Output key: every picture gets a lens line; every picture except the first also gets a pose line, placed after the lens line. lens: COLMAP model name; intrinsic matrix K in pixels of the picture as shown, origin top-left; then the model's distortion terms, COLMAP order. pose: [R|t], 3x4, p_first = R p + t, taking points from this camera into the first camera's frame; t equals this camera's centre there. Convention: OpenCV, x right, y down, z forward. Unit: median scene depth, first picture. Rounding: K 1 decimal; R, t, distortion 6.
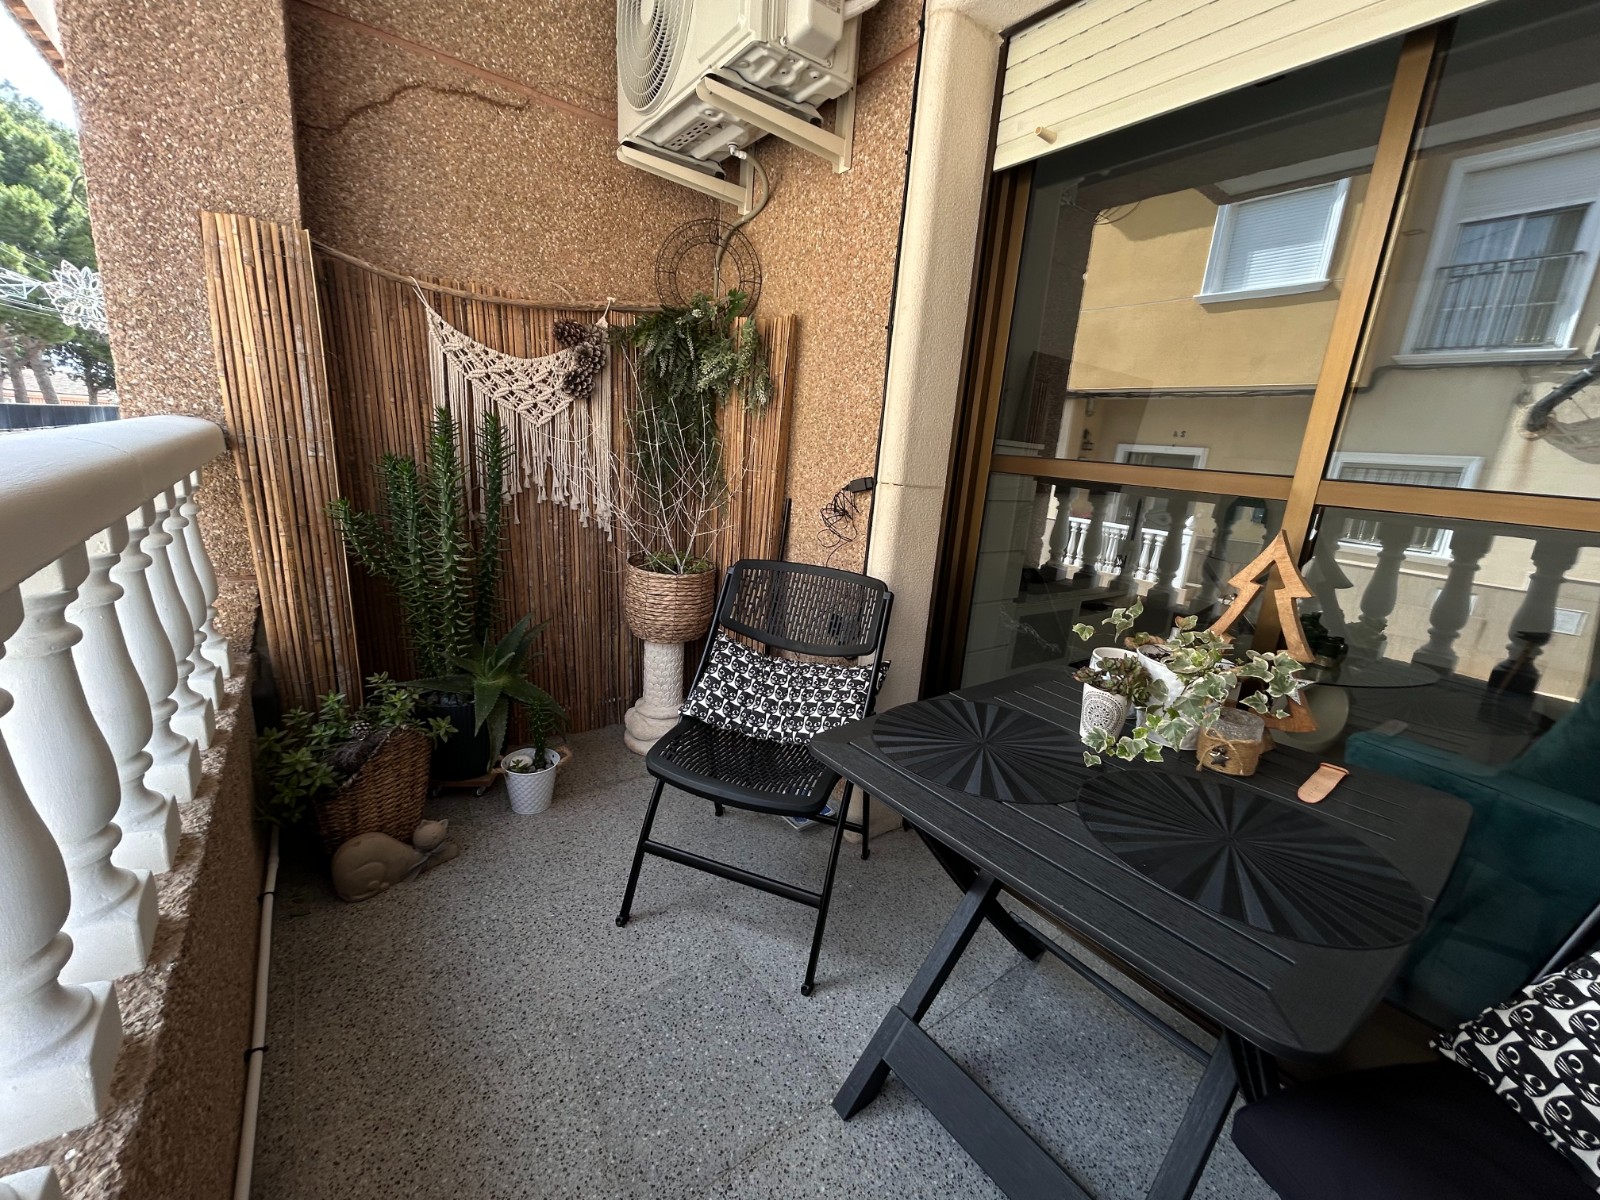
lens RADIAL K [[633.4, 0, 797.0], [0, 633.4, 597.2], [0, 0, 1]] dist [-0.009096, 0.002935]
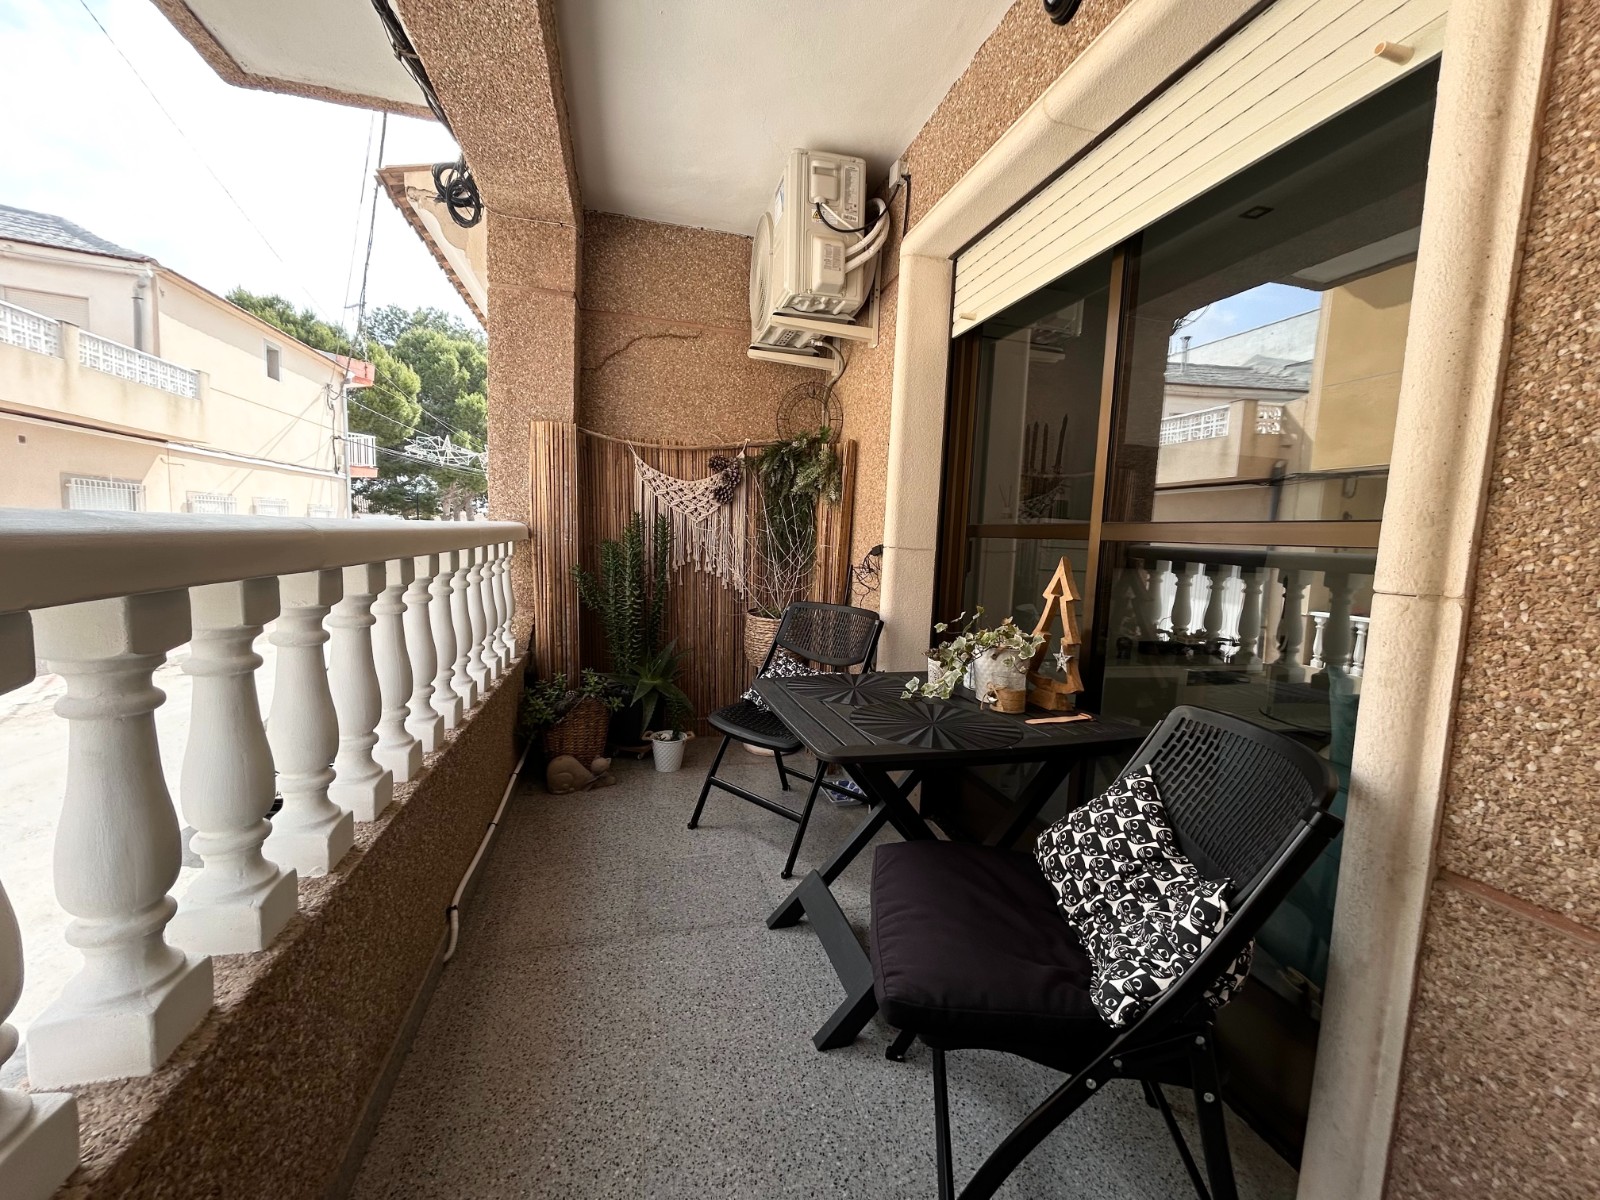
lens RADIAL K [[637.3, 0, 806.9], [0, 637.3, 599.3], [0, 0, 1]] dist [0.001349, 0.000096]
pose [[0.932585, -0.002953, -0.360938, 0.461234], [-0.055029, 0.987114, -0.150257, 0.153839], [0.356731, 0.159990, 0.920405, -0.353955]]
